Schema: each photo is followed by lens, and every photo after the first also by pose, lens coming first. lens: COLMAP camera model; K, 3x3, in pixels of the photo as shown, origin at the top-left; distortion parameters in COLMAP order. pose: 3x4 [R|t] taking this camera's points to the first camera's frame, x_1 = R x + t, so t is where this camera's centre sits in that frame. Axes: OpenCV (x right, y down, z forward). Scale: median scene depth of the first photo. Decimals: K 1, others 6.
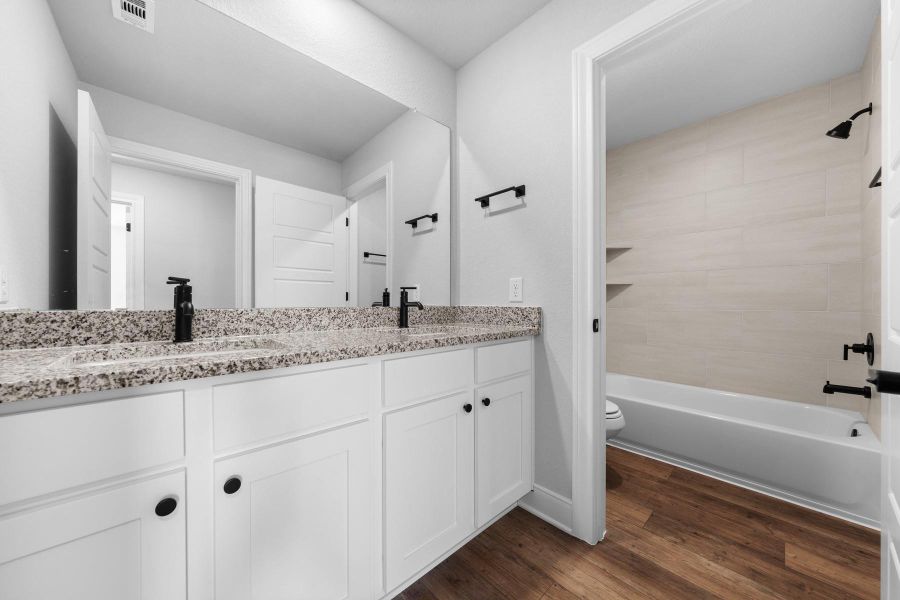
lens RADIAL K [[310.8, 0, 447.3], [0, 310.8, 300.0], [0, 0, 1]] dist [-0.006172, 0.000065]
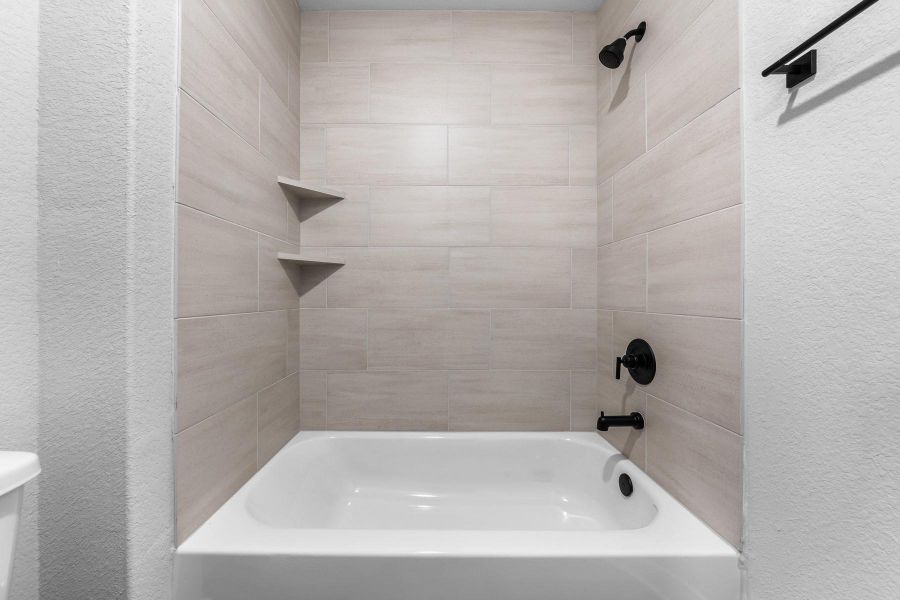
lens RADIAL K [[310.8, 0, 445.7], [0, 310.8, 293.4], [0, 0, 1]] dist [-0.006172, 0.000065]
pose [[0.667274, 0.001844, 0.744810, 0.211023], [-0.001539, 0.999998, -0.001098, 0.000218], [-0.744811, -0.000413, 0.667276, 0.342888]]
